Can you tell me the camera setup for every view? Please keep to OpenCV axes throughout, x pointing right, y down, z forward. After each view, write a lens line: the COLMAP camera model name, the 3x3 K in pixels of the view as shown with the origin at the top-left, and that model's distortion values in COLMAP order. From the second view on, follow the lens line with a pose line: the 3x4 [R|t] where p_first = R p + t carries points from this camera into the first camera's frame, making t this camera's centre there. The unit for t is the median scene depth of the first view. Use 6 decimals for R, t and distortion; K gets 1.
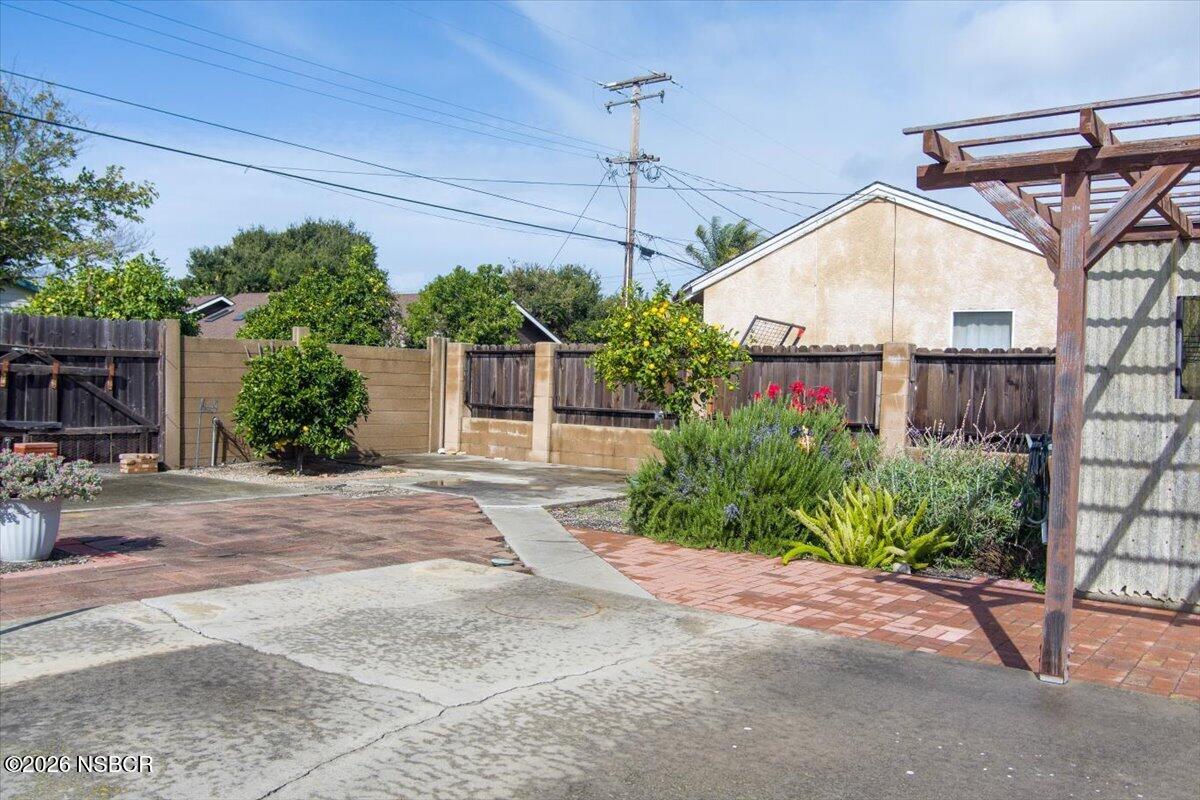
lens RADIAL K [[1007.0, 0, 600.0], [0, 1007.0, 400.0], [0, 0, 1]] dist [-0.066853, 0.003045]
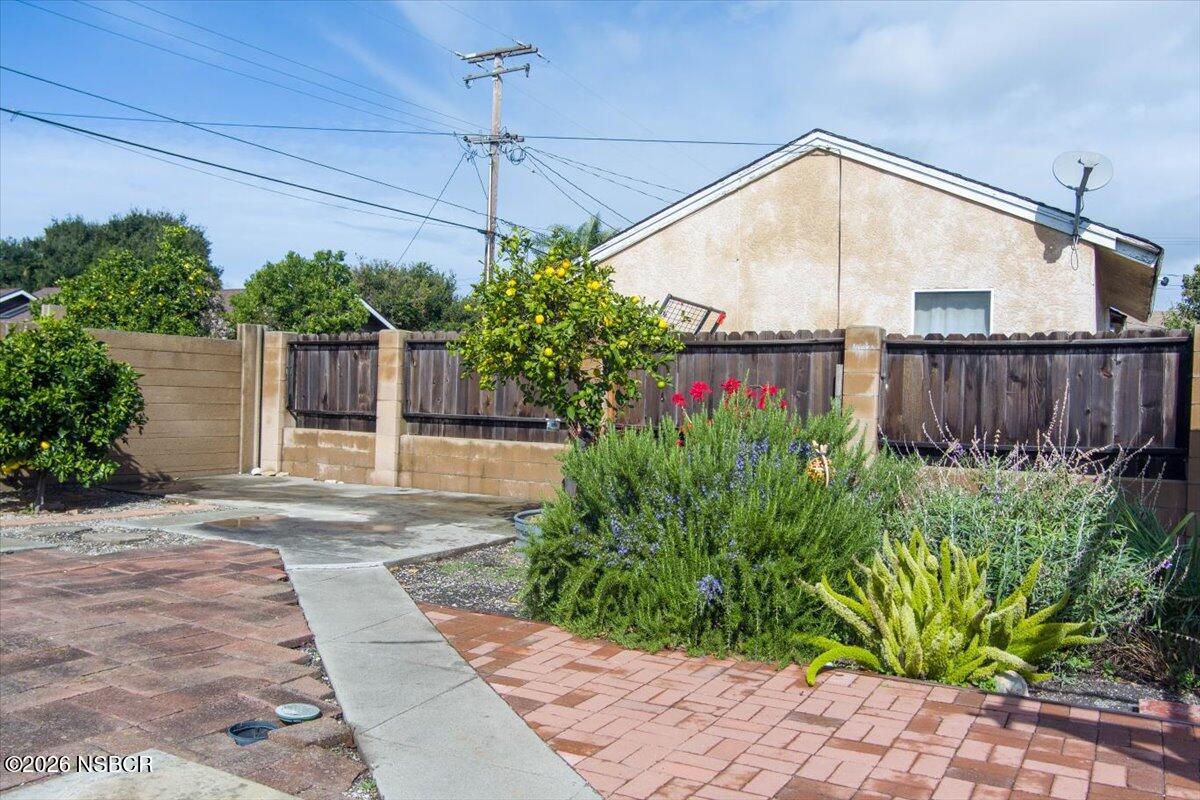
lens RADIAL K [[1007.0, 0, 600.0], [0, 1007.0, 400.0], [0, 0, 1]] dist [-0.066853, 0.003045]
pose [[0.989469, -0.001679, 0.144734, -0.009689], [0.002897, 0.999962, -0.008204, 0.003599], [-0.144715, 0.008537, 0.989437, 0.255347]]
